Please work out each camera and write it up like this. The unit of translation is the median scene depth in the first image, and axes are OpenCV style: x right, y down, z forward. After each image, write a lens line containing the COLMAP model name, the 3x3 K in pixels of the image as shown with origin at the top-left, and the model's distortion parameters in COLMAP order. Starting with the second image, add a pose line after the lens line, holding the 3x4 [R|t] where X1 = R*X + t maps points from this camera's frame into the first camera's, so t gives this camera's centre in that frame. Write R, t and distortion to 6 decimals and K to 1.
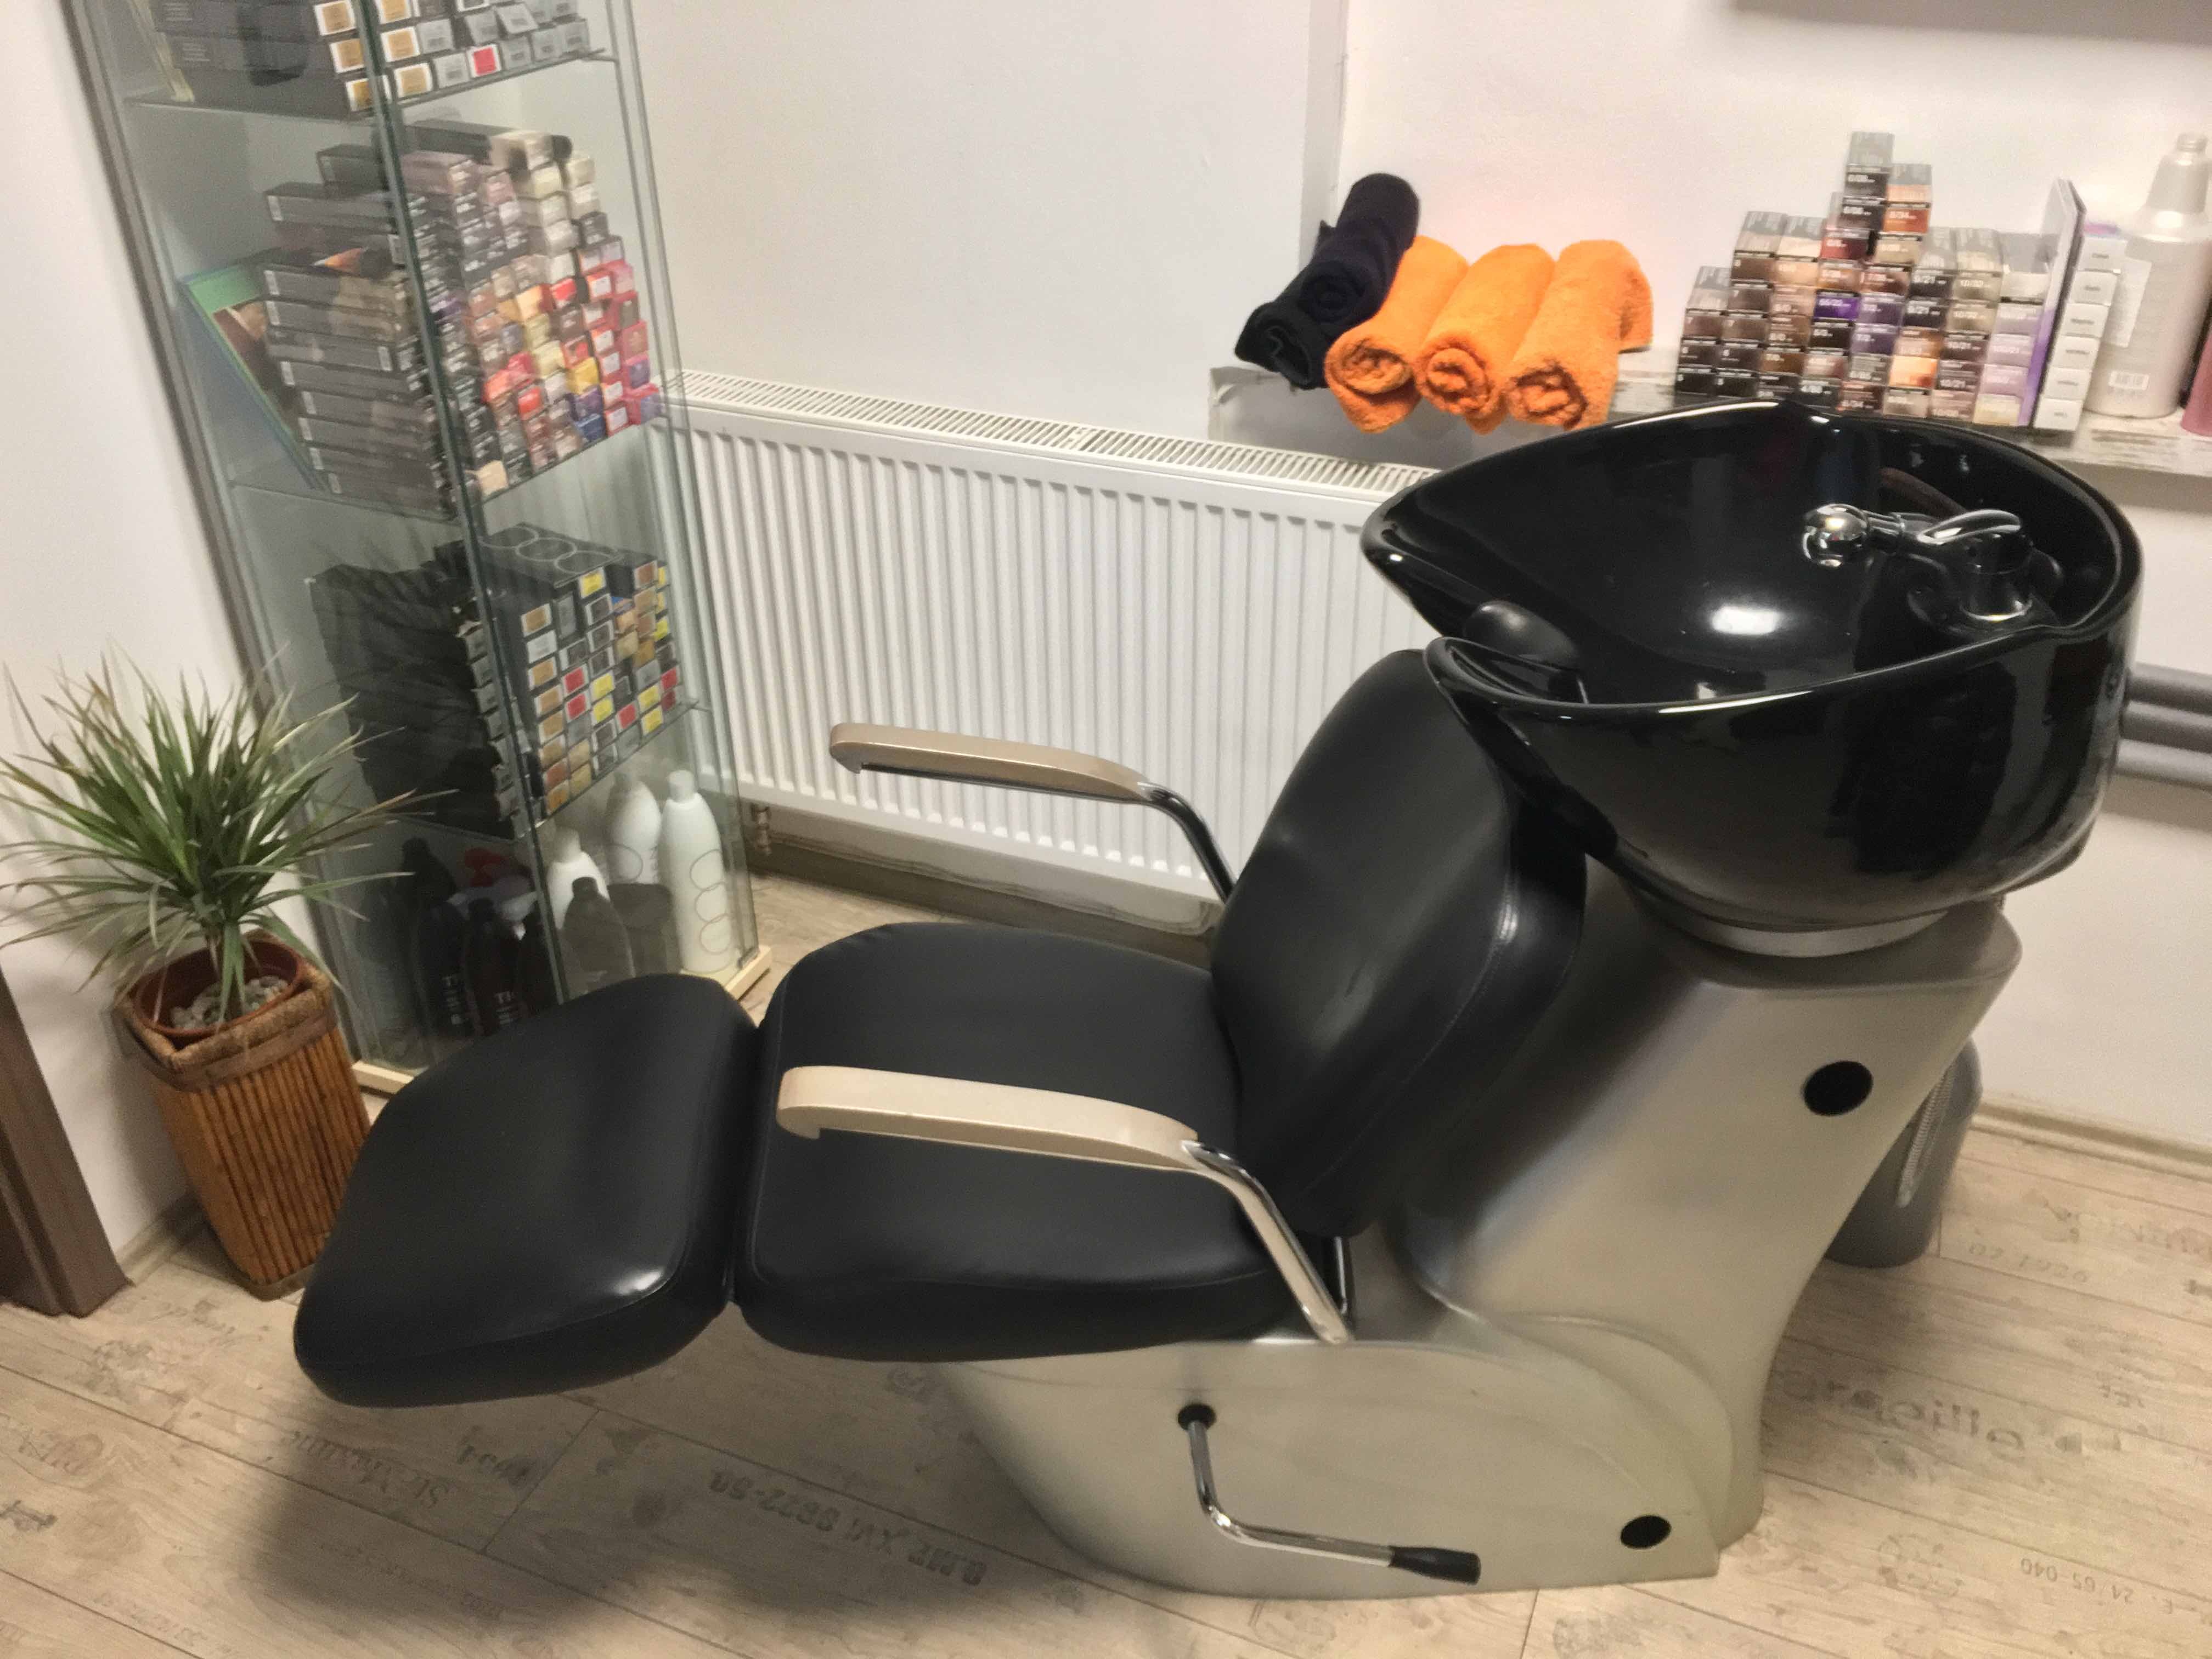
lens RADIAL K [[1892.6, 0, 1106.0], [0, 1892.6, 829.5], [0, 0, 1]] dist [0.065123, -0.099706]
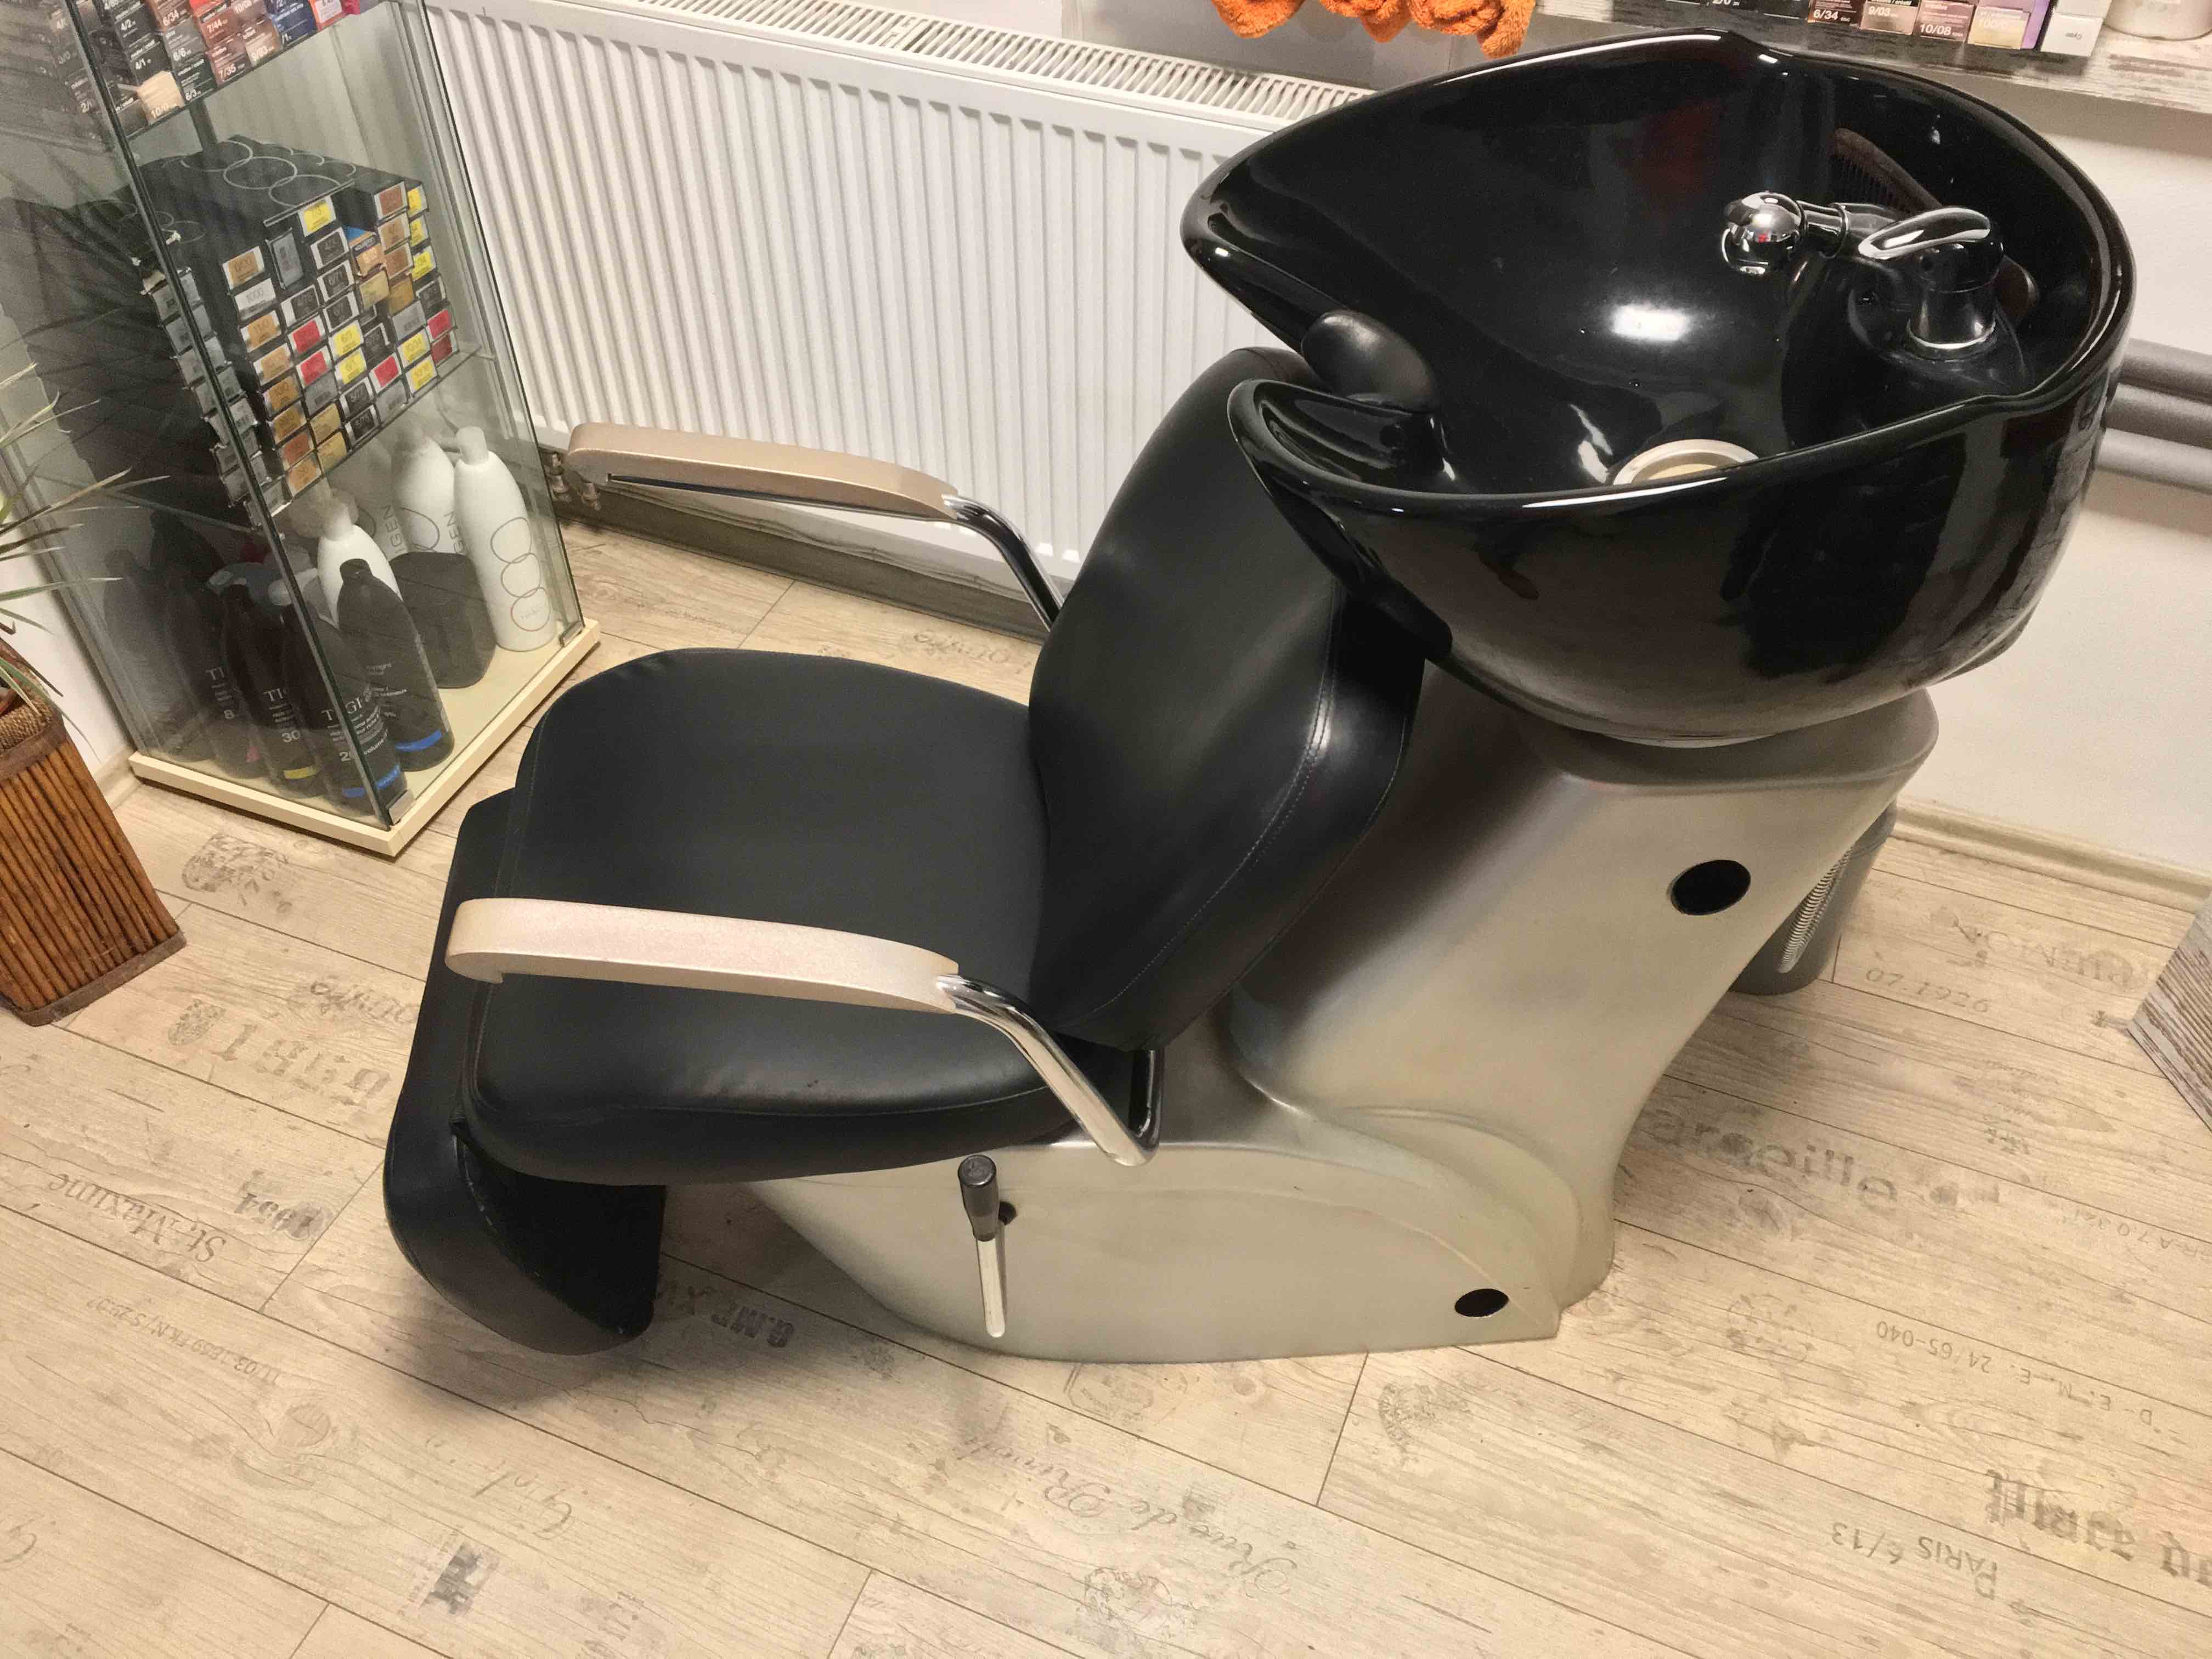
lens RADIAL K [[1877.0, 0, 1106.0], [0, 1877.0, 829.5], [0, 0, 1]] dist [0.082008, -0.115112]
pose [[0.999930, 0.005147, 0.010688, 0.076862], [-0.007534, 0.971459, 0.237089, -0.075711], [-0.009162, -0.237153, 0.971429, 0.130720]]
